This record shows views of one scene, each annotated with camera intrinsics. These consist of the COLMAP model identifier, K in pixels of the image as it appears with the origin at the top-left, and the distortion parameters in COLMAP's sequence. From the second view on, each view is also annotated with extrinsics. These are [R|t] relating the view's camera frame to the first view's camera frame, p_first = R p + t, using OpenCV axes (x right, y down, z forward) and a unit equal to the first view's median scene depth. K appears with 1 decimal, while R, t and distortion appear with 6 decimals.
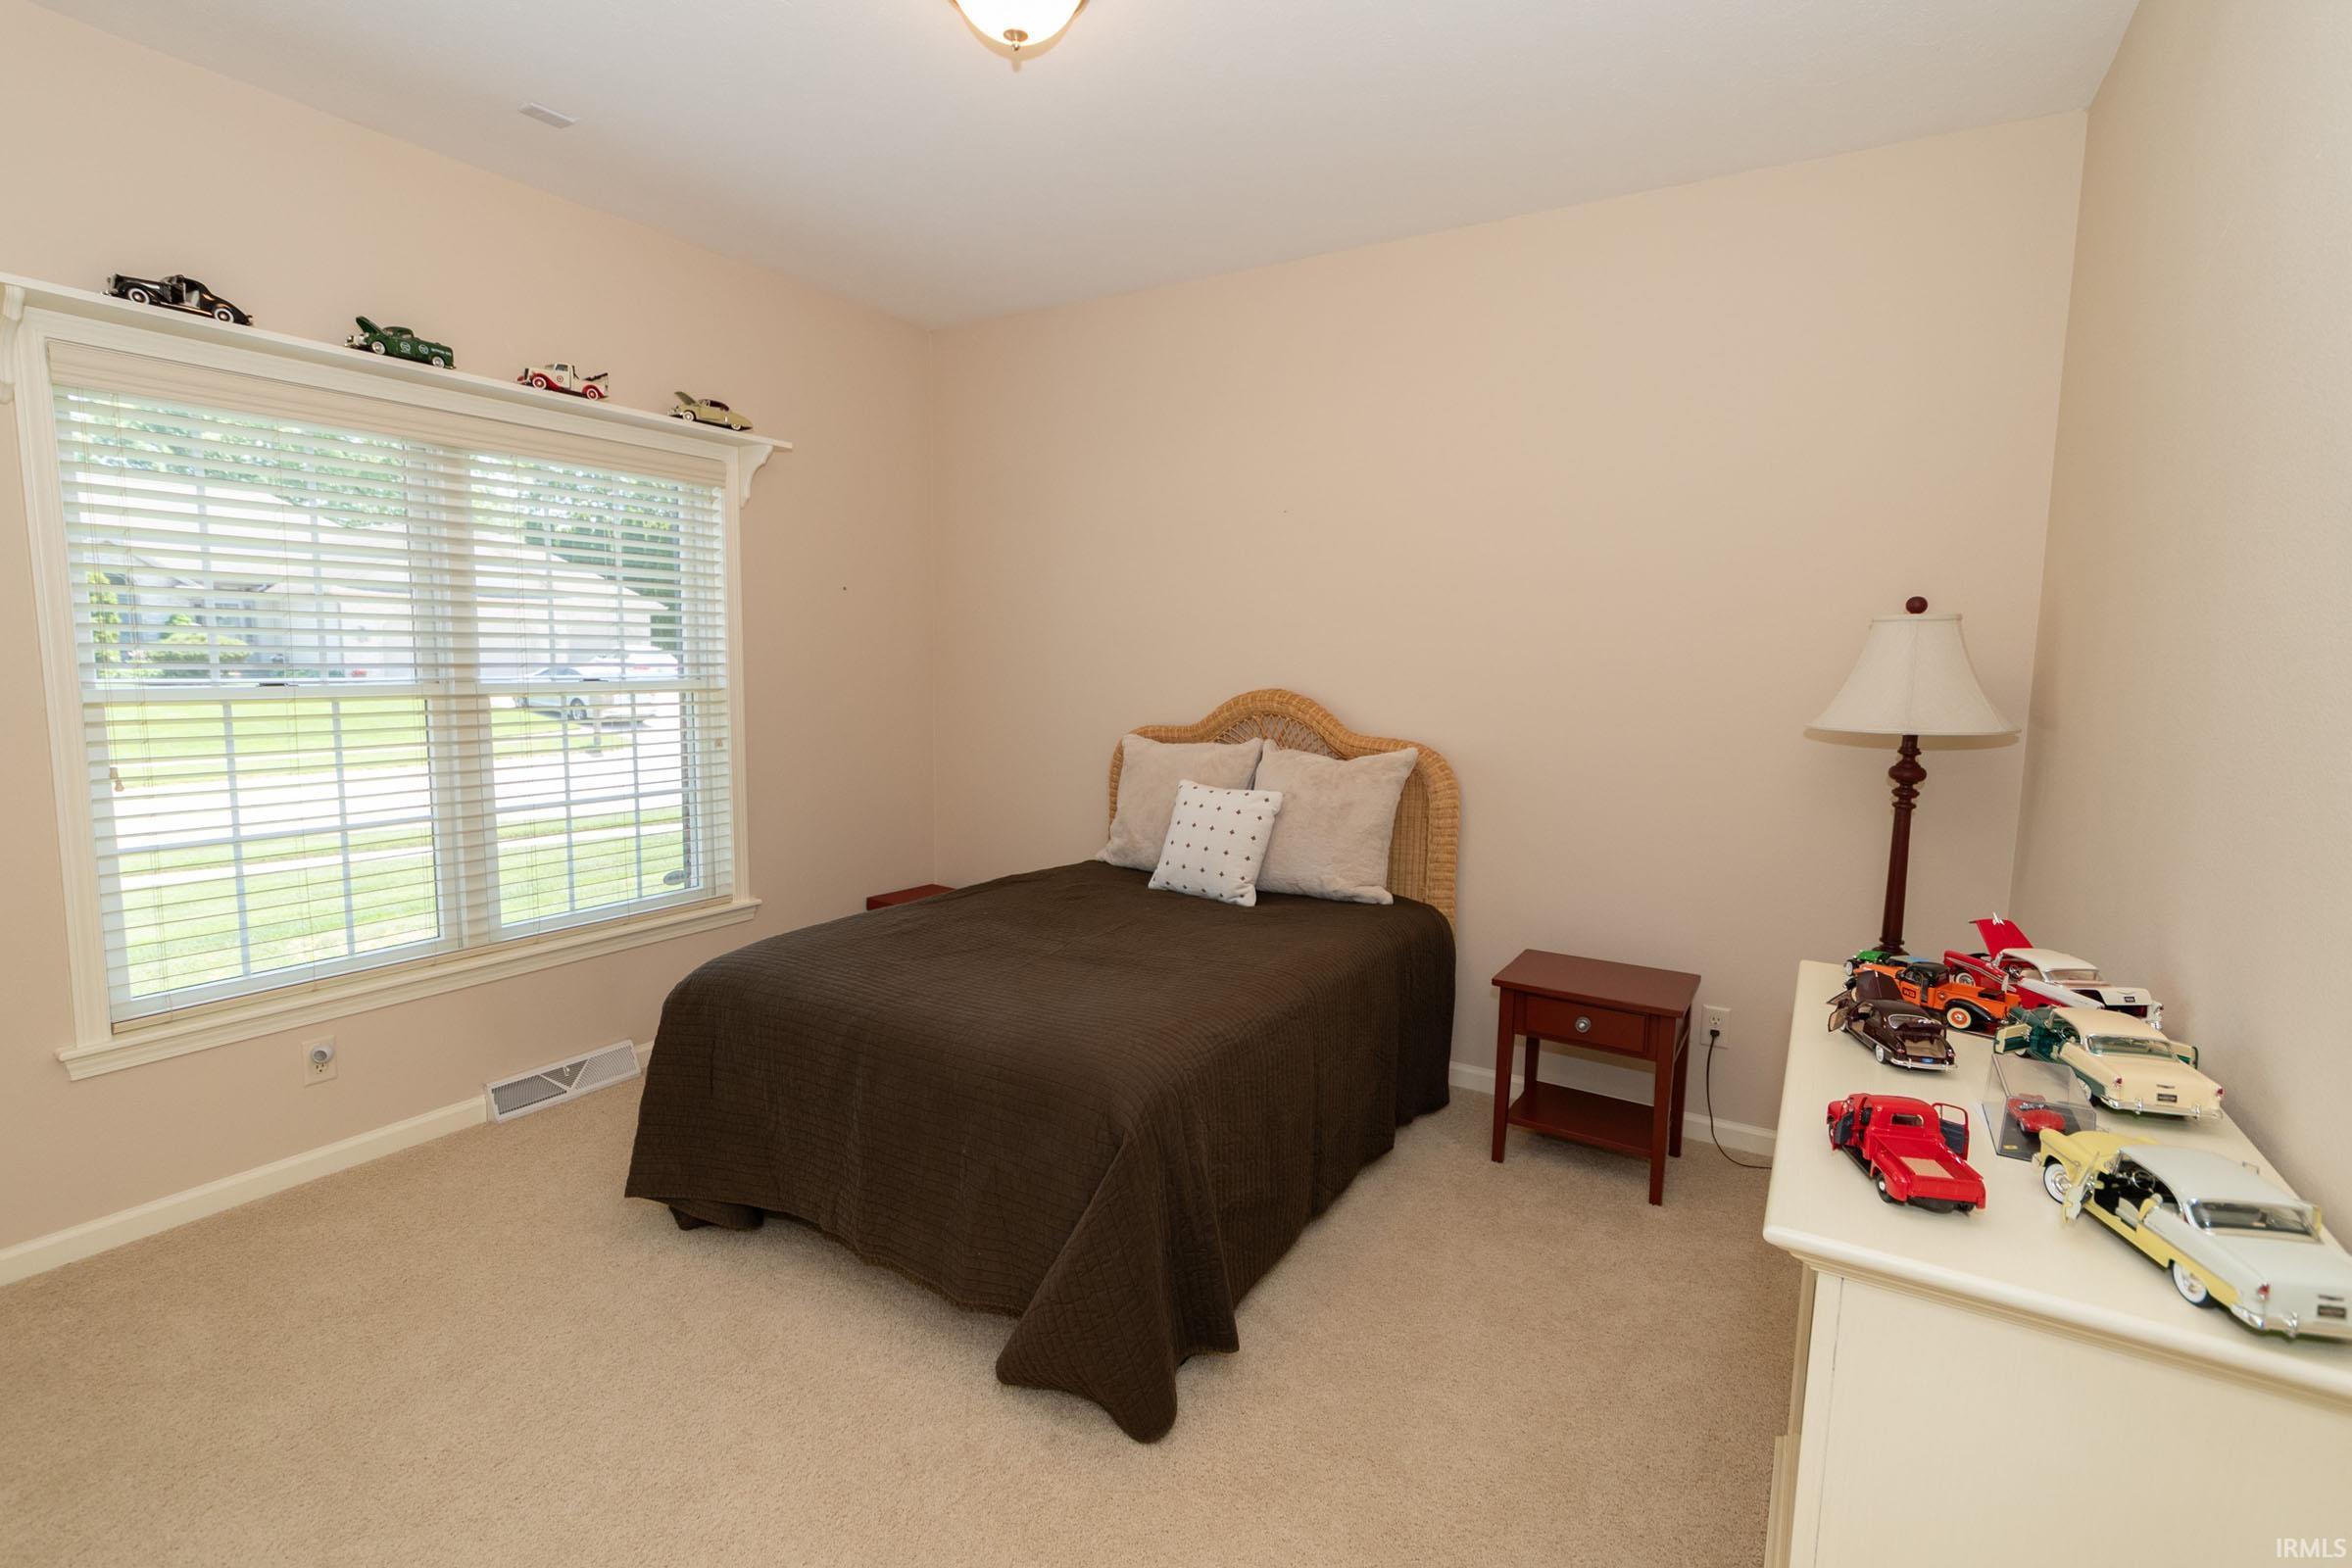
lens RADIAL K [[1048.7, 0, 1162.6], [0, 1048.7, 781.5], [0, 0, 1]] dist [-0.002424, 0.001900]
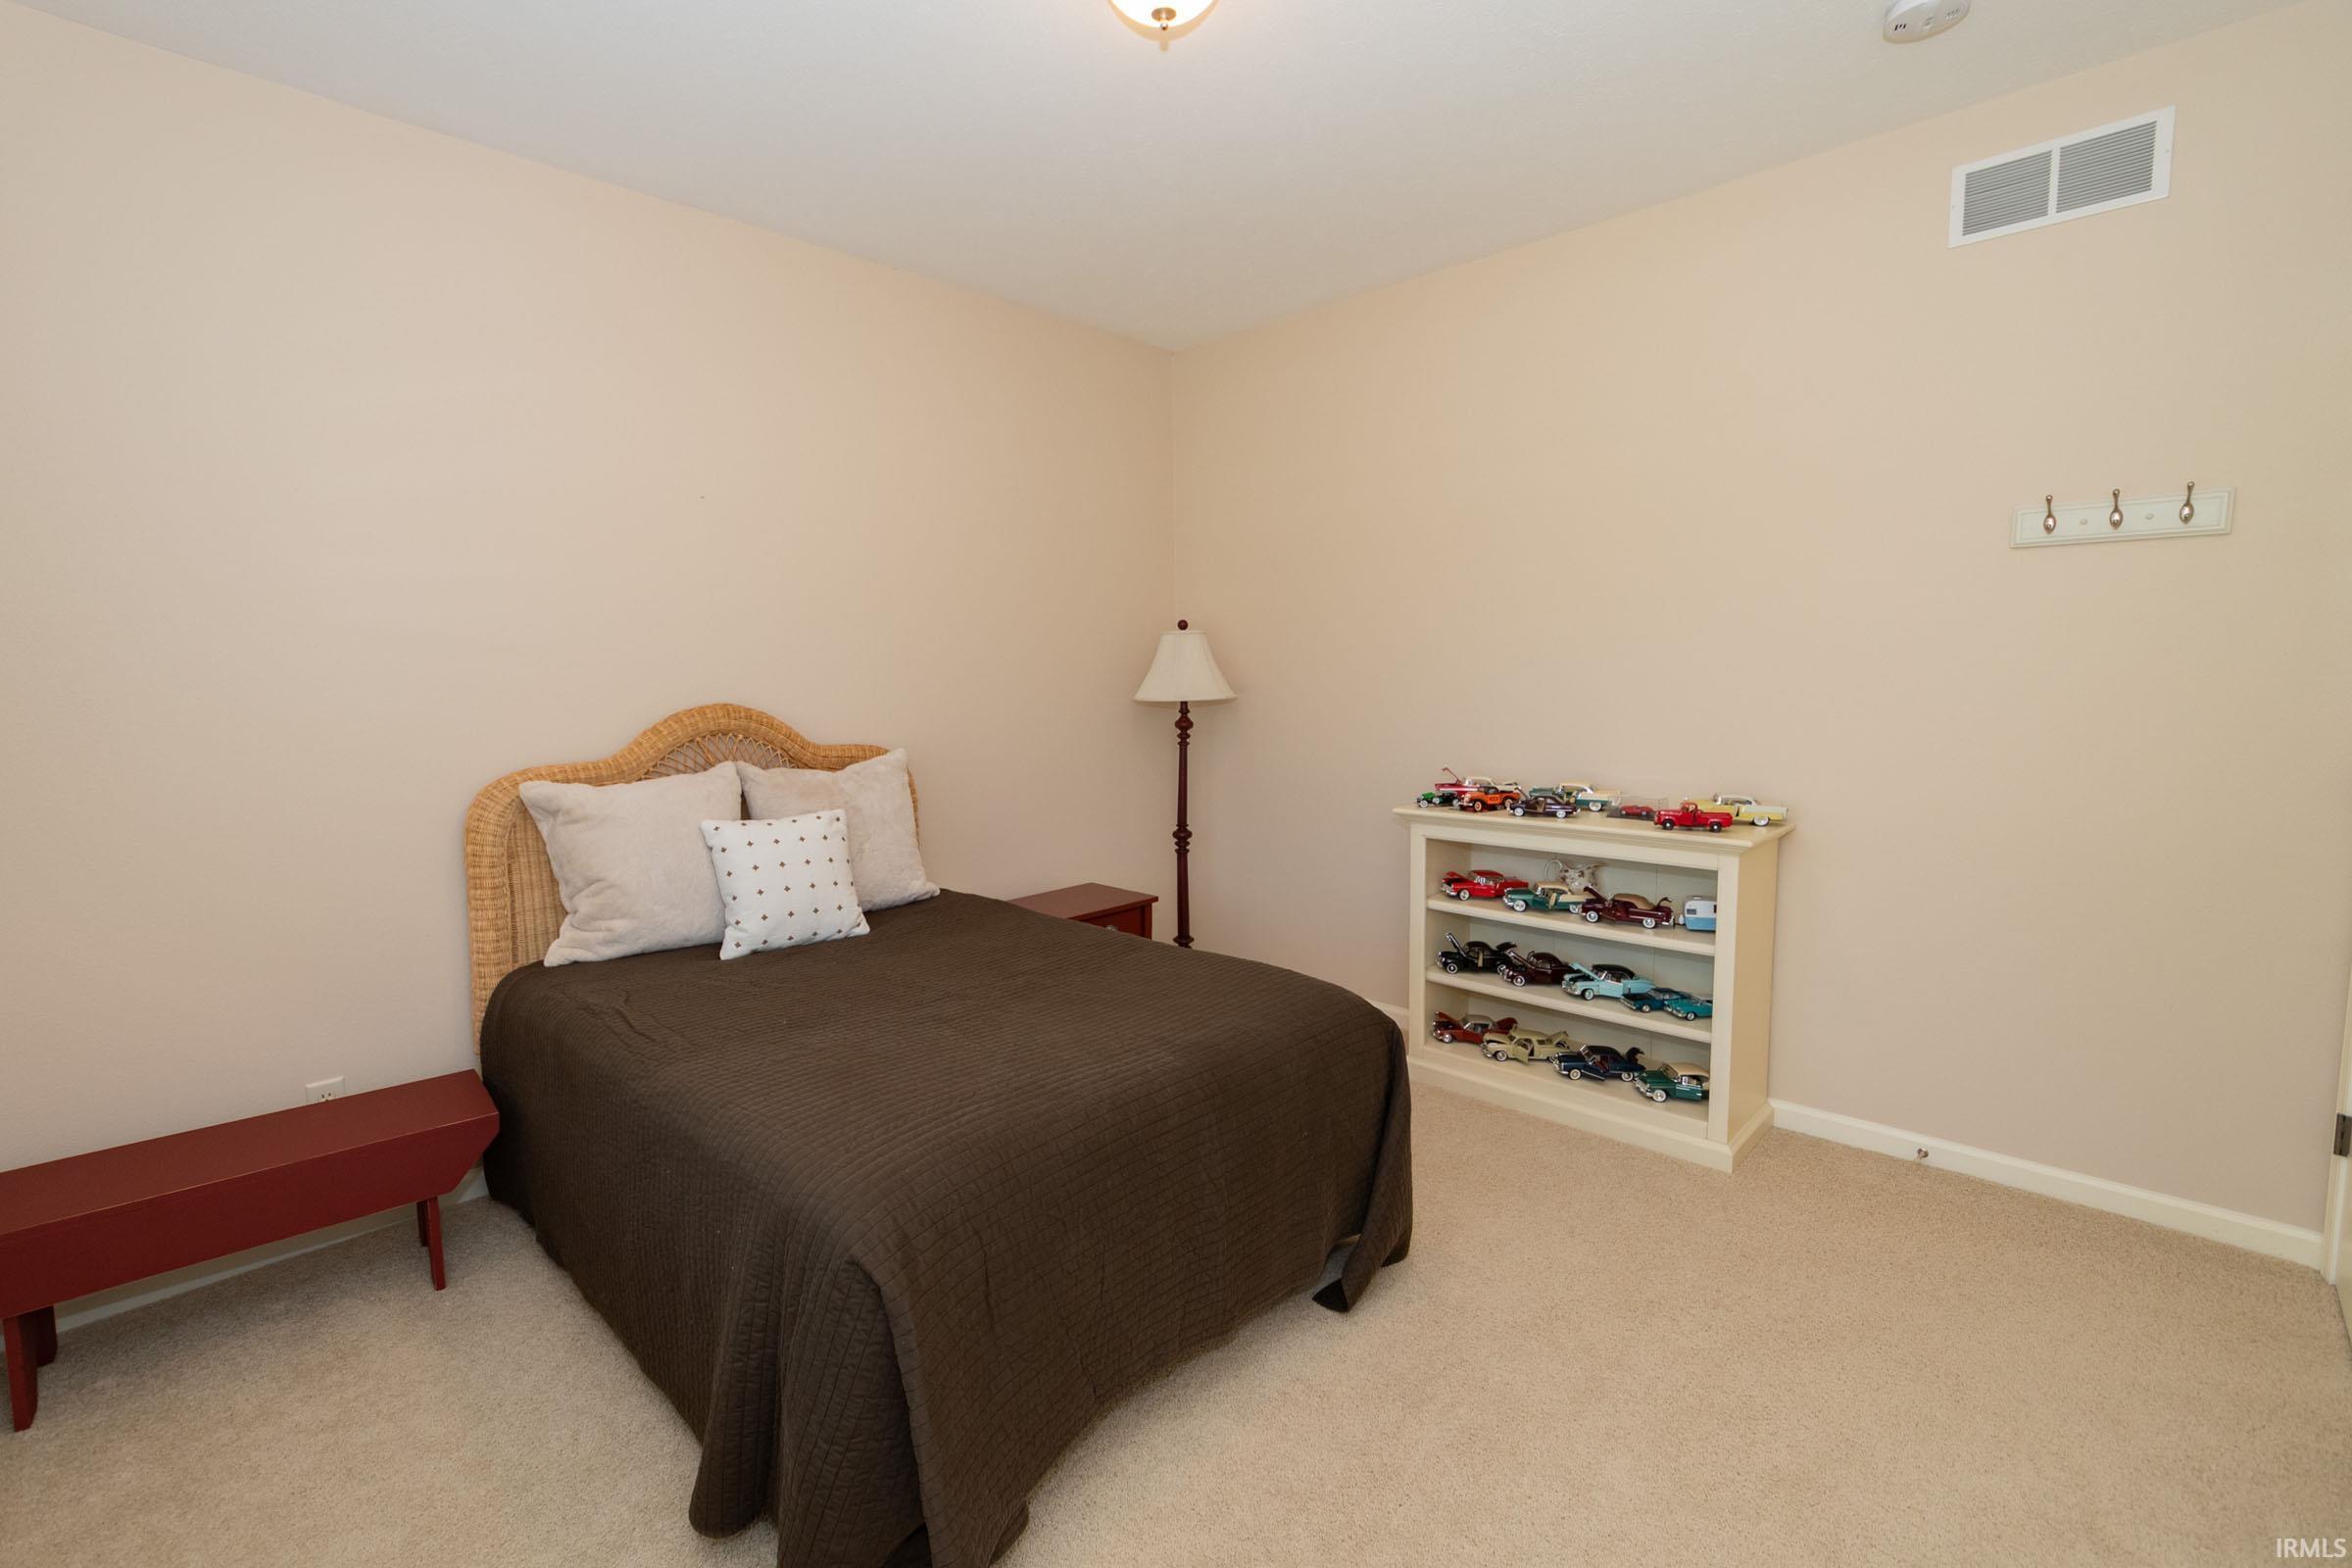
lens RADIAL K [[1048.7, 0, 1168.9], [0, 1048.7, 774.5], [0, 0, 1]] dist [-0.002424, 0.001900]
pose [[0.196208, -0.116731, 0.973589, -0.744048], [0.136334, 0.986493, 0.090803, -0.066382], [-0.971038, 0.114917, 0.209472, 0.532255]]
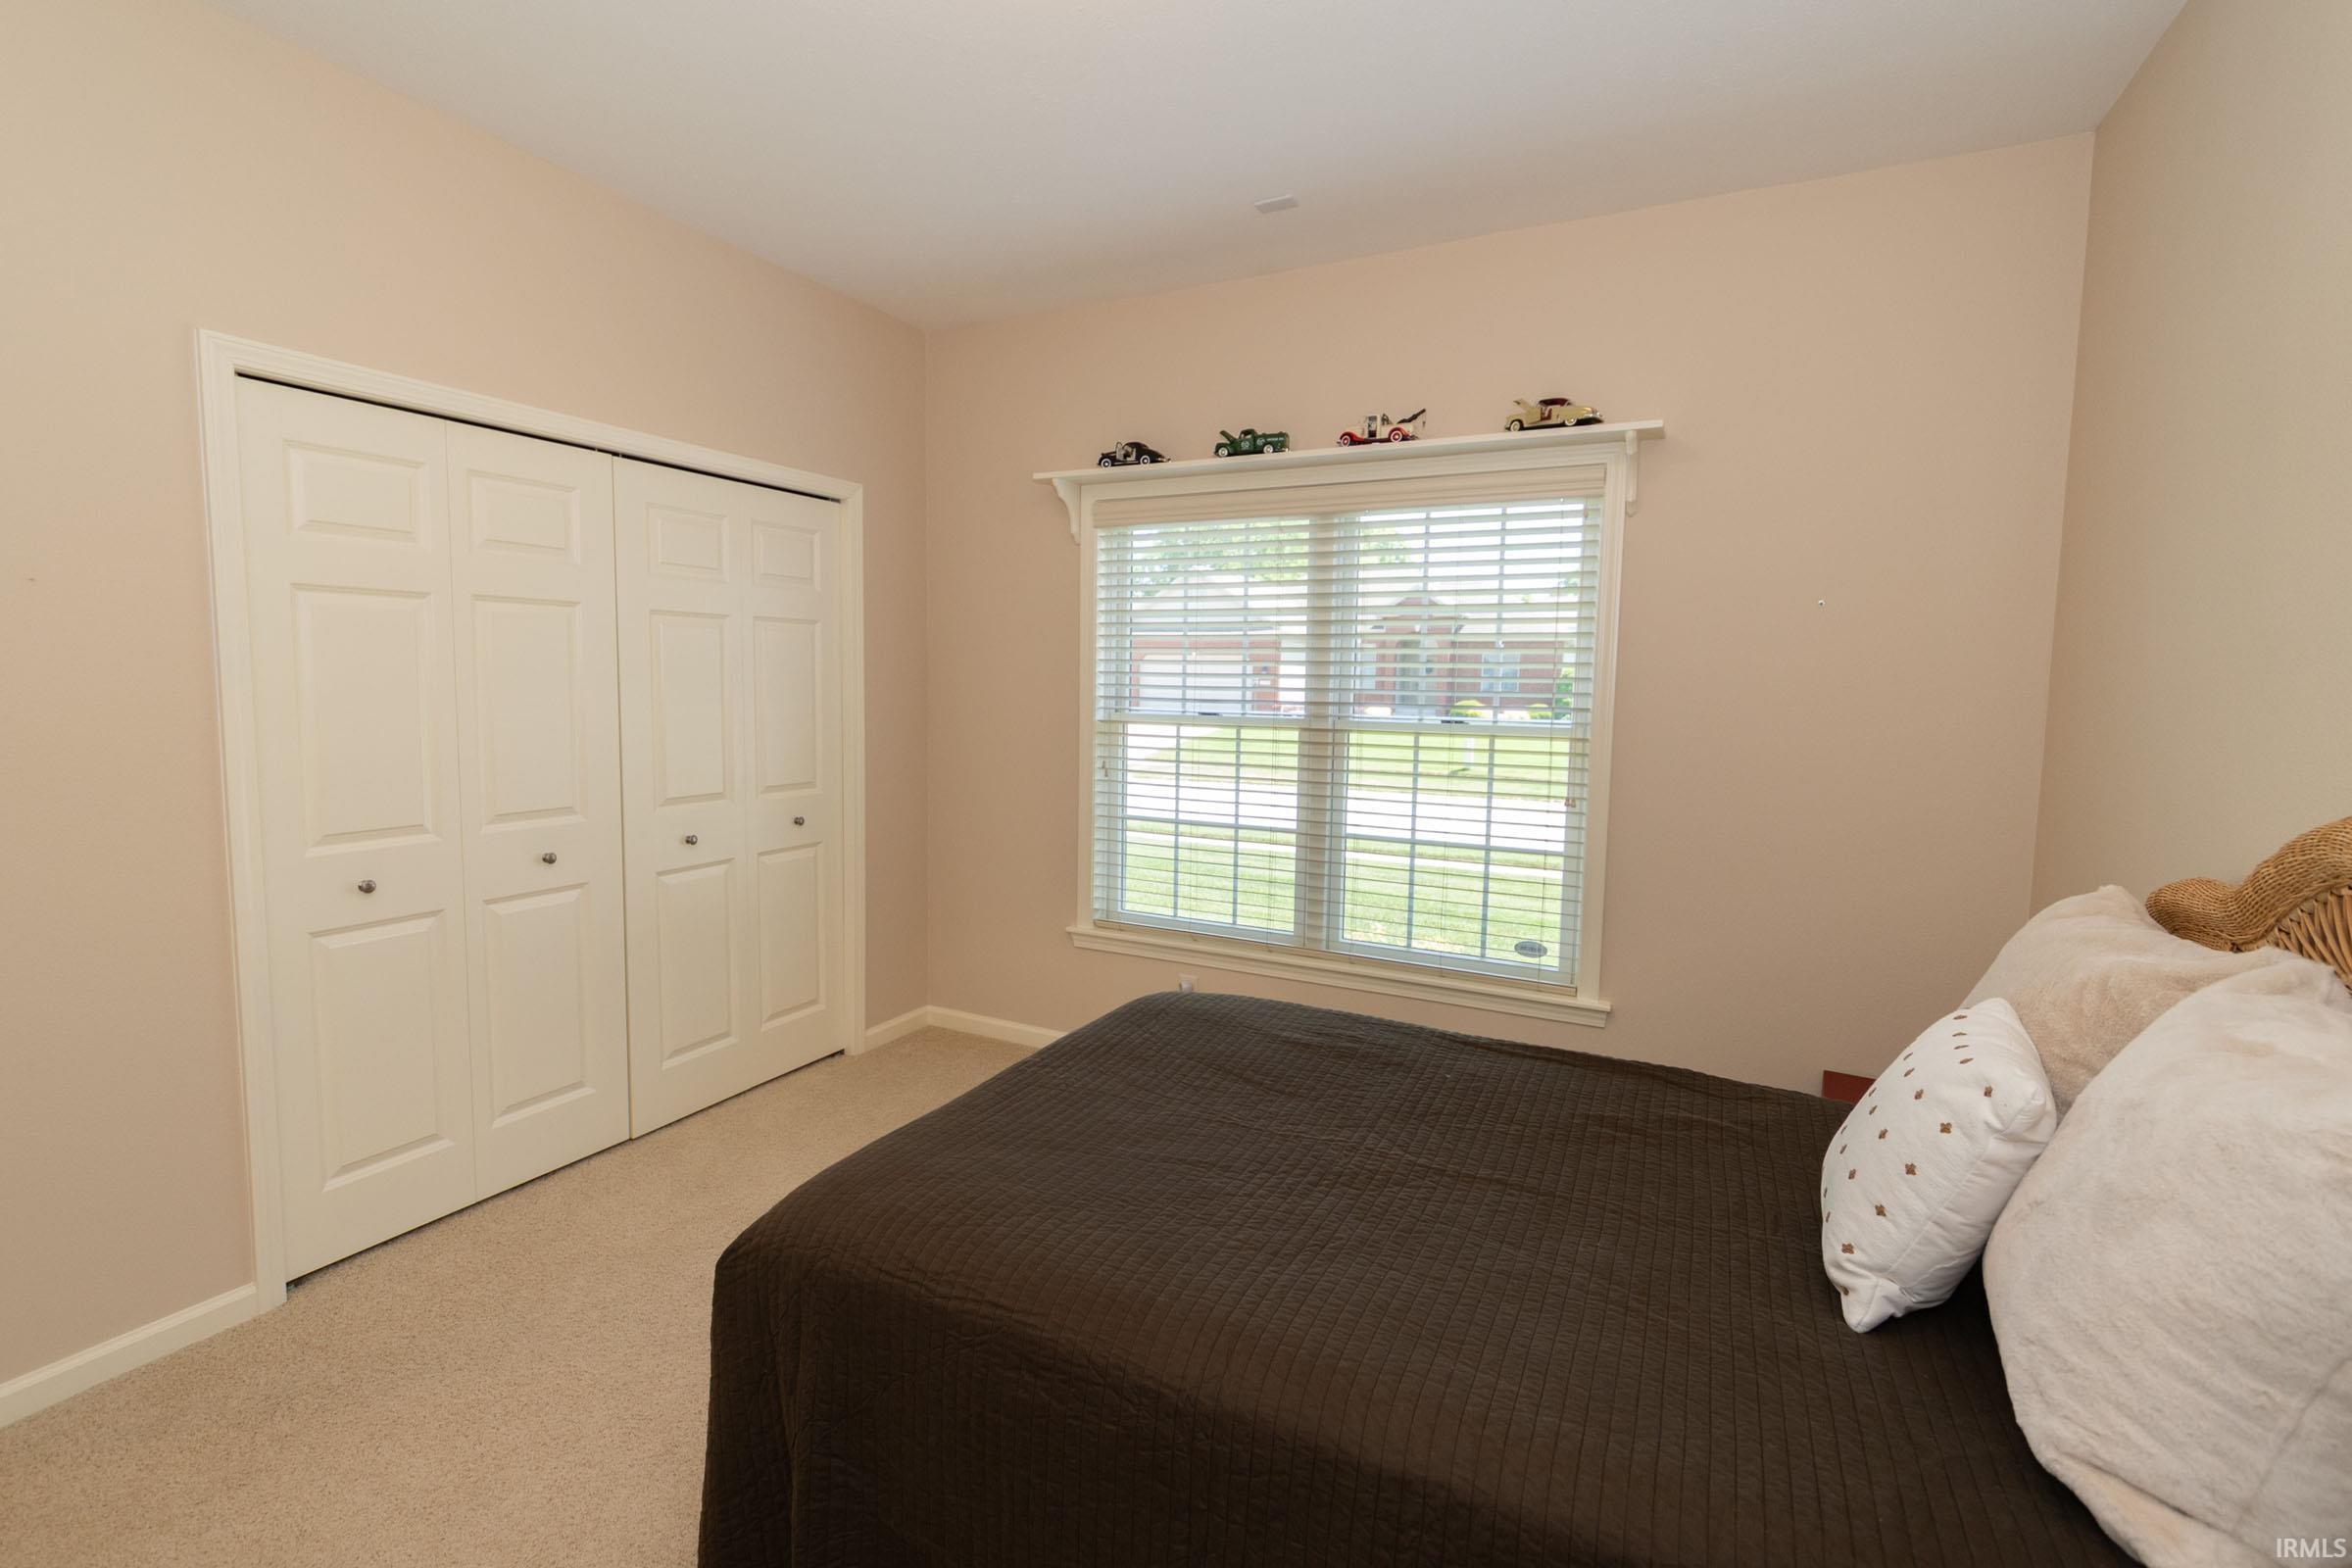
lens RADIAL K [[1048.7, 0, 1165.6], [0, 1048.7, 772.4], [0, 0, 1]] dist [-0.002424, 0.001900]
pose [[0.086410, 0.072833, -0.993594, 0.437620], [-0.136072, 0.988841, 0.060650, -0.078165], [0.986923, 0.129959, 0.095356, 0.694606]]
